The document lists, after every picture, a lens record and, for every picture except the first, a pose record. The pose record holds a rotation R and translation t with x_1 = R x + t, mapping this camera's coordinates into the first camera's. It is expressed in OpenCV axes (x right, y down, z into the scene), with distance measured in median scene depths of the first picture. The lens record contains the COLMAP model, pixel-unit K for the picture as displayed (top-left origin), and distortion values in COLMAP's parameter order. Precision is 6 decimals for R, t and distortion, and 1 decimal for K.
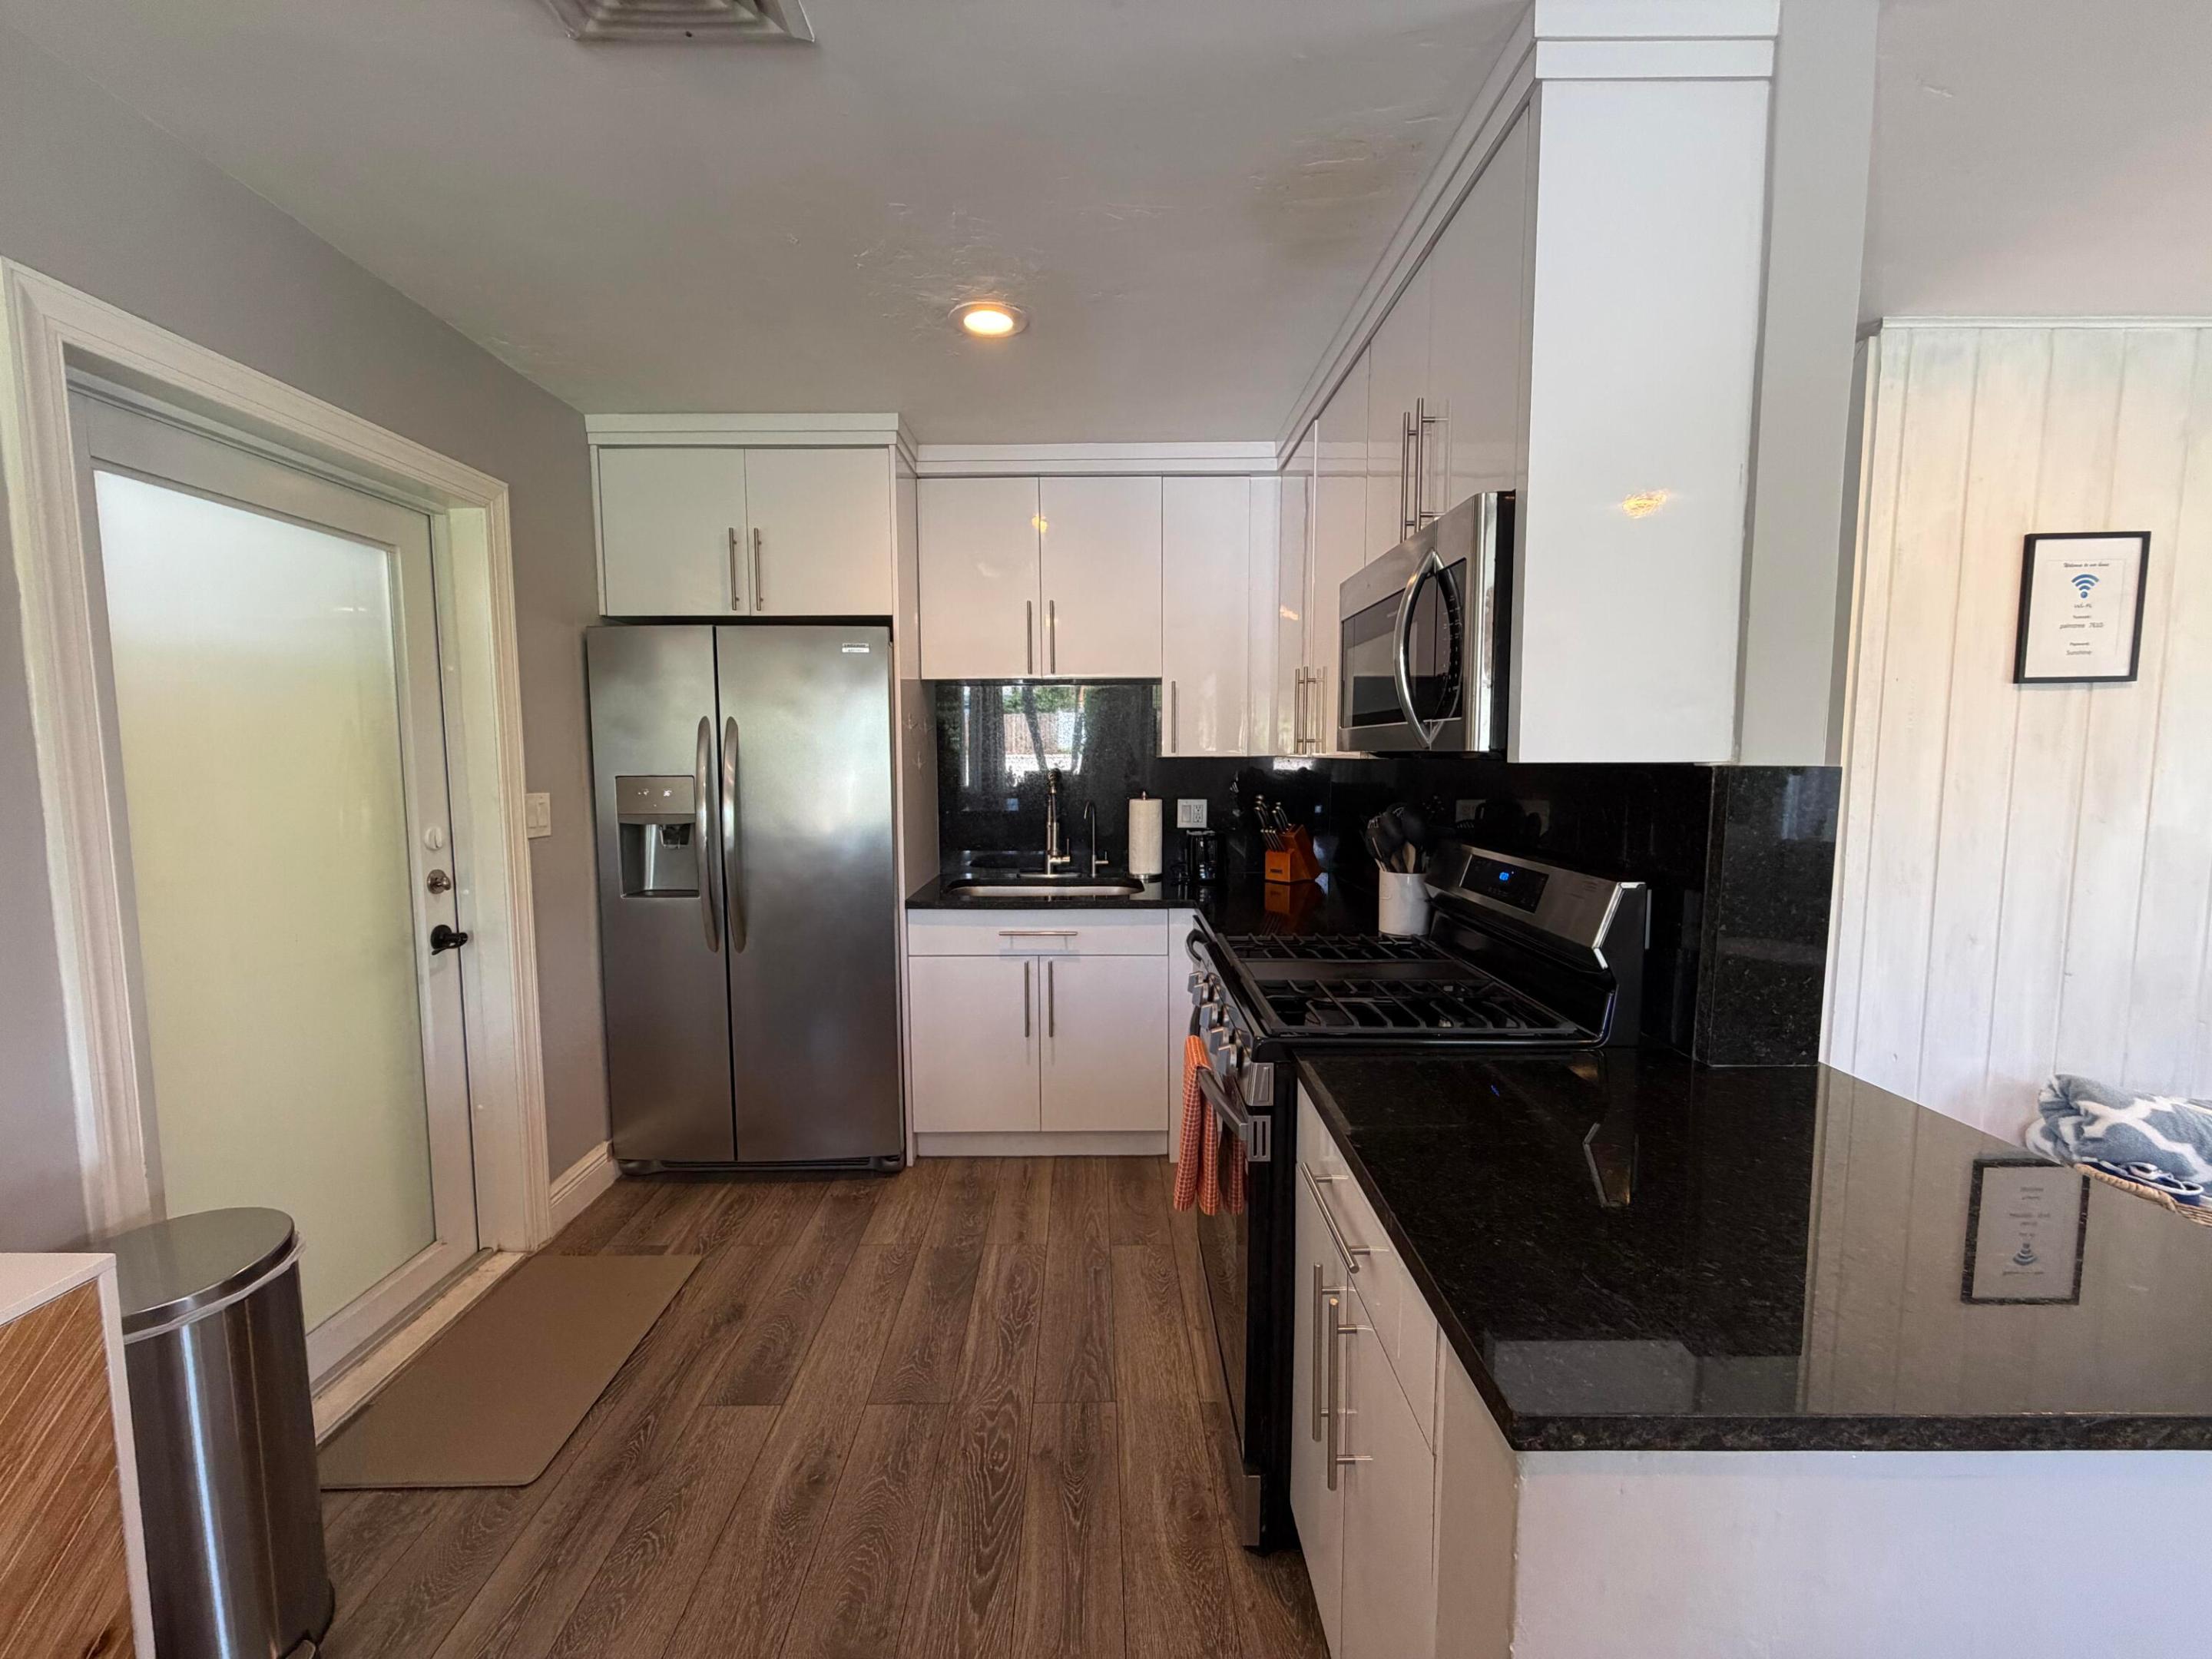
lens RADIAL K [[880.3, 0, 1098.1], [0, 880.3, 827.4], [0, 0, 1]] dist [-0.000070, 0.000378]
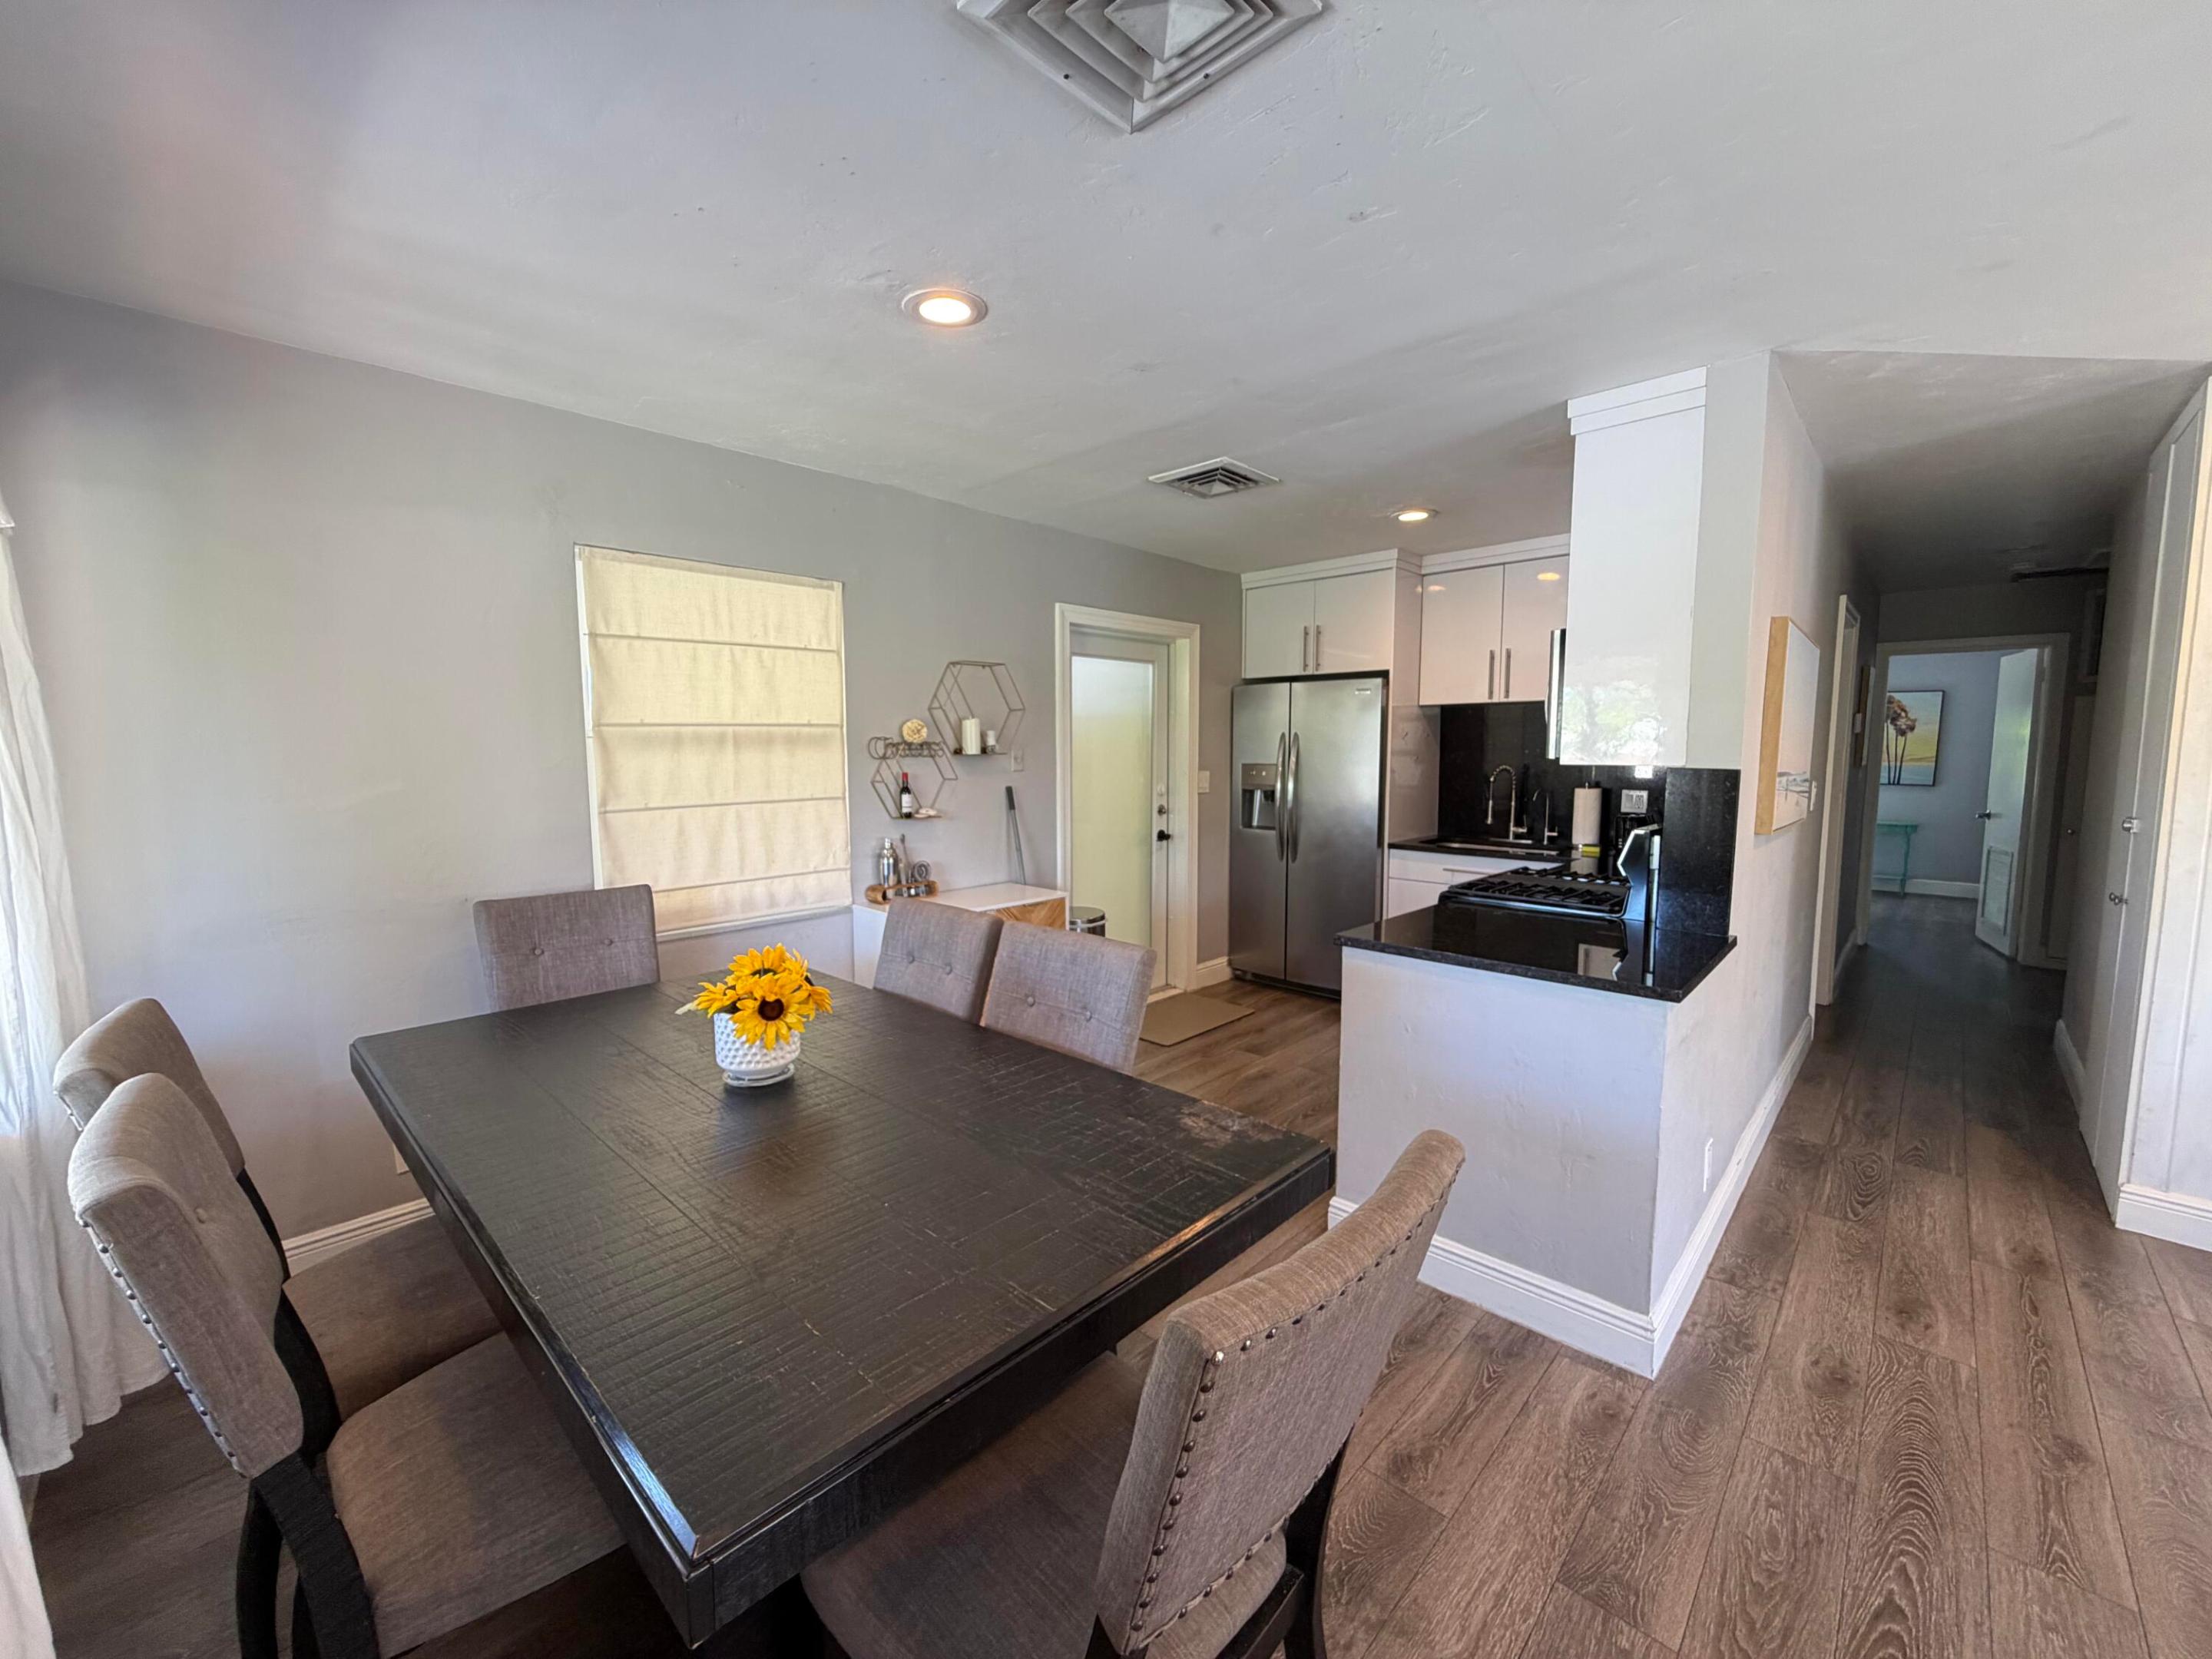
lens RADIAL K [[880.3, 0, 1098.1], [0, 880.3, 827.4], [0, 0, 1]] dist [-0.000070, 0.000378]
pose [[0.716936, 0.067731, -0.693841, 0.567026], [-0.060098, 0.997569, 0.035281, 0.030919], [0.694544, 0.016404, 0.719263, -0.590640]]
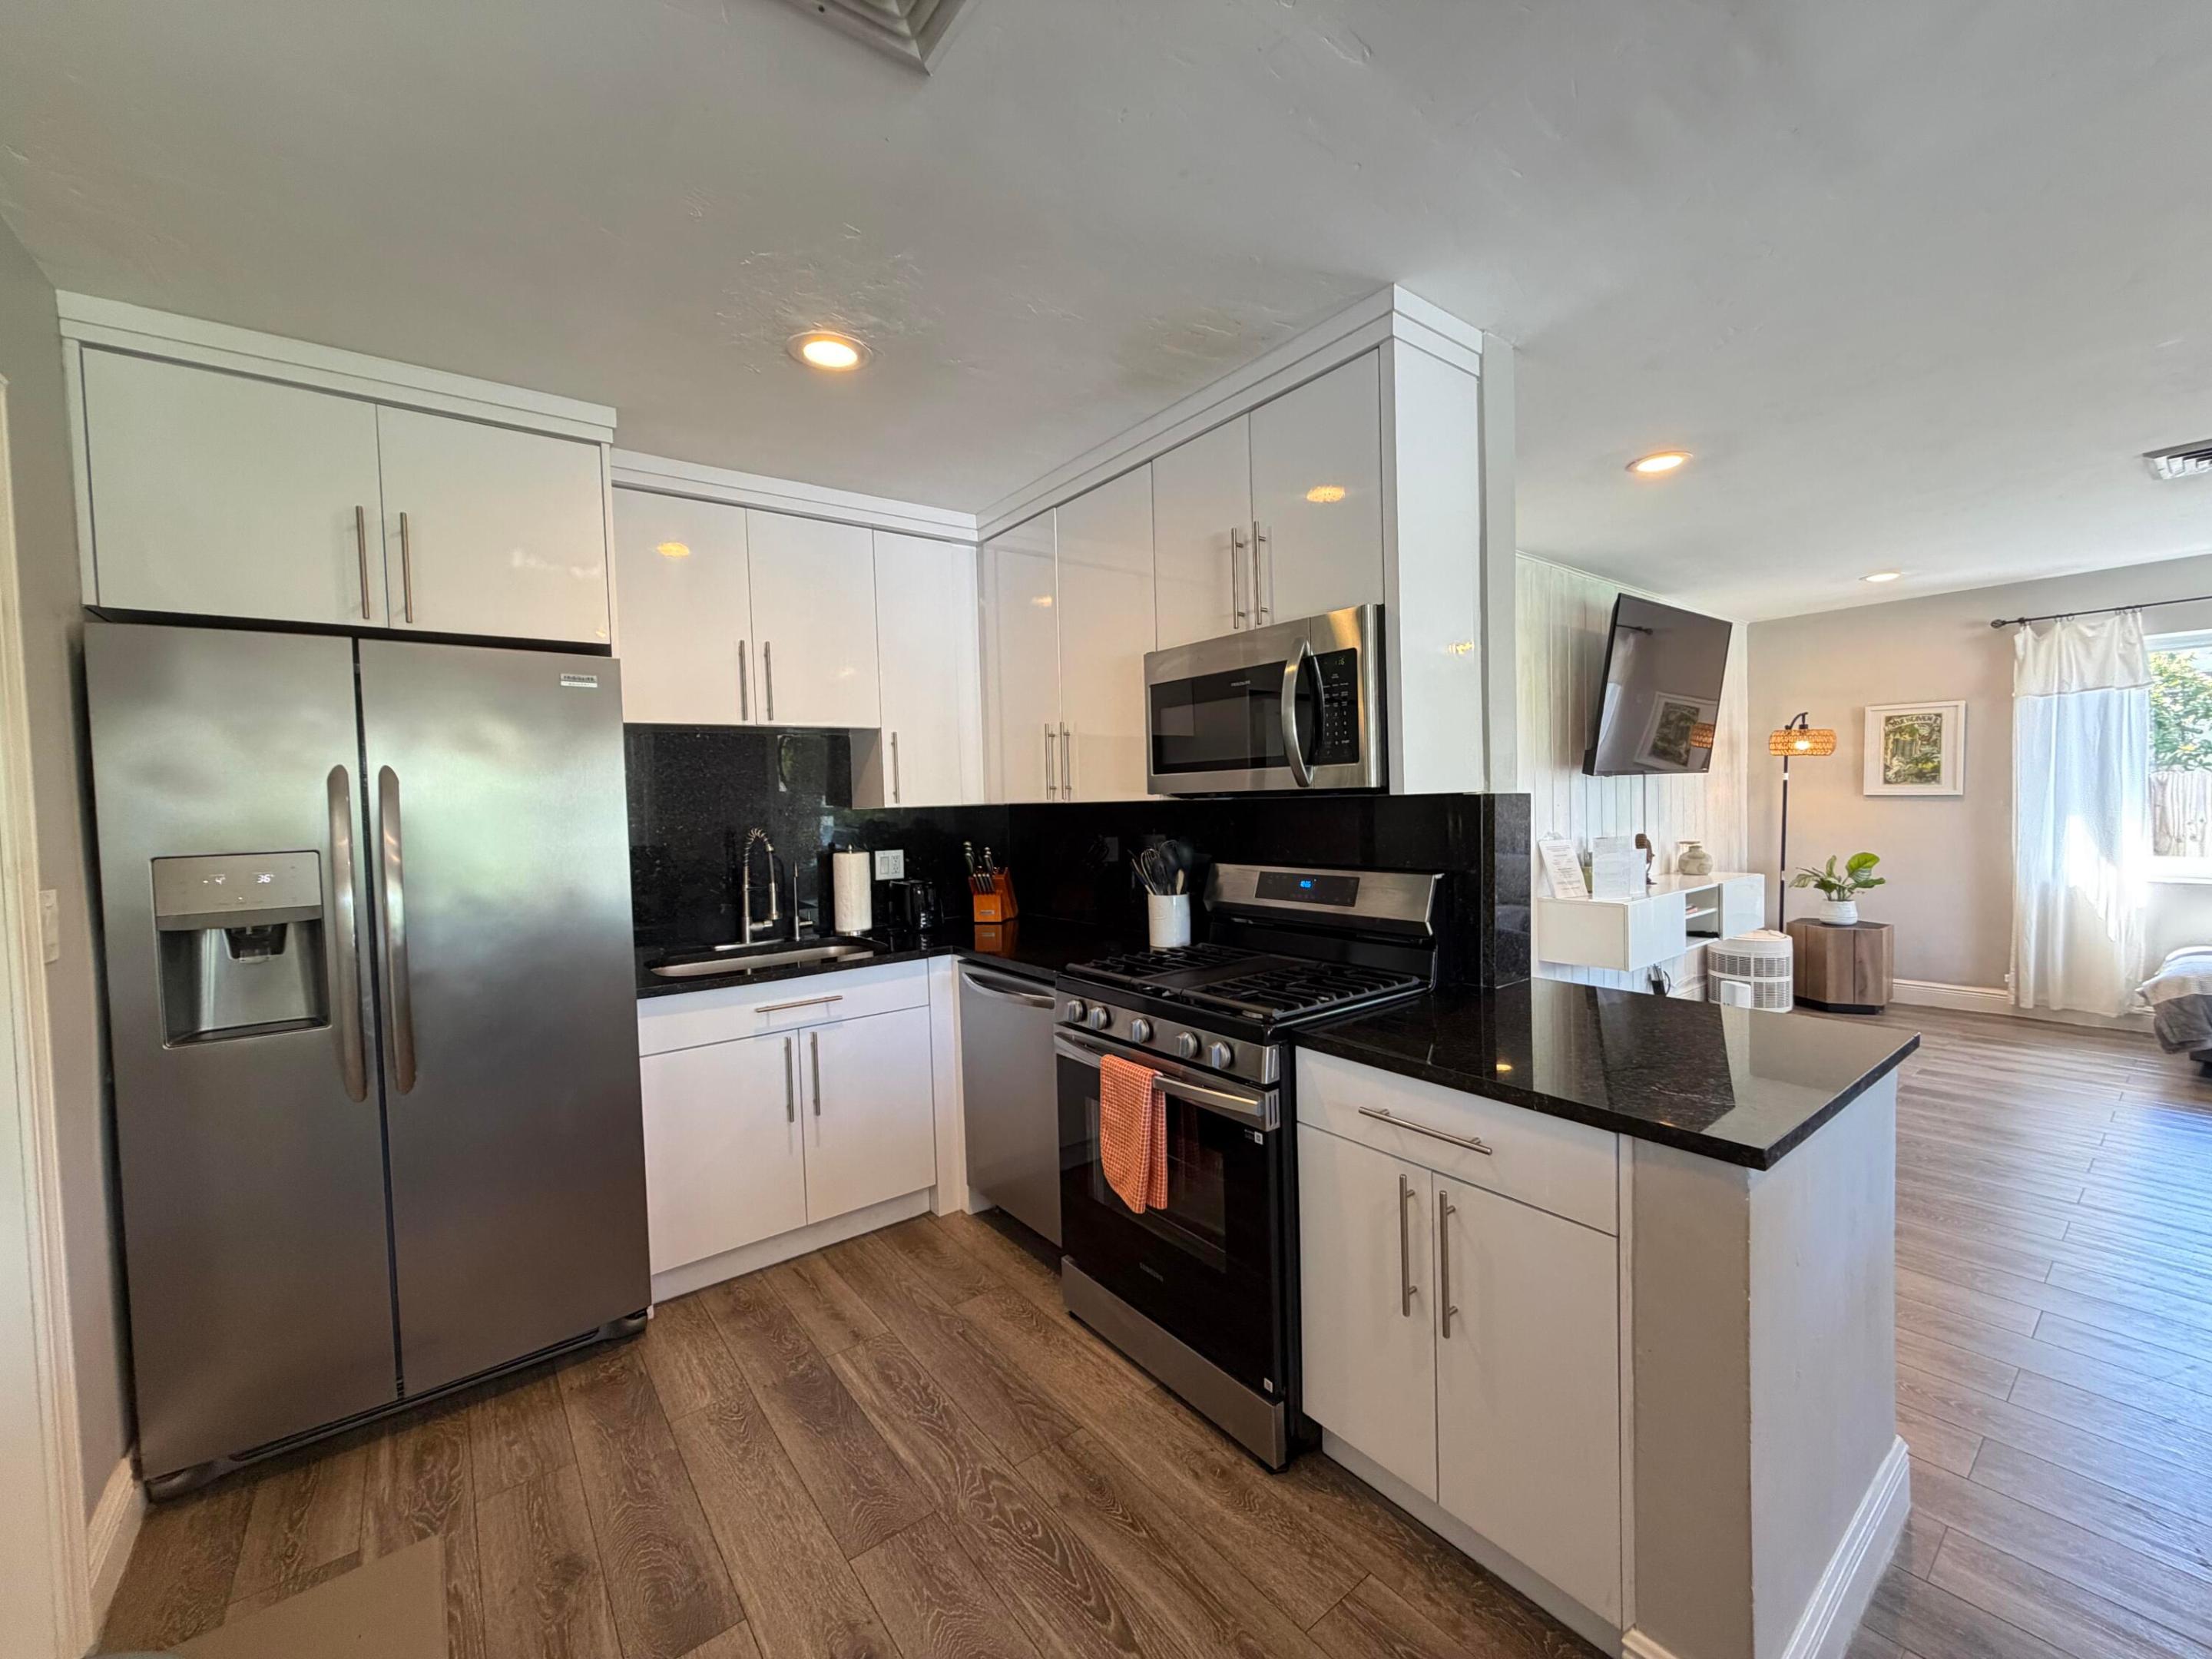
lens RADIAL K [[880.3, 0, 1098.1], [0, 880.3, 827.4], [0, 0, 1]] dist [-0.000070, 0.000378]
pose [[0.798633, -0.040017, 0.600487, -0.389453], [0.078155, 0.996234, -0.037554, -0.002812], [-0.596722, 0.076923, 0.798752, 0.082067]]
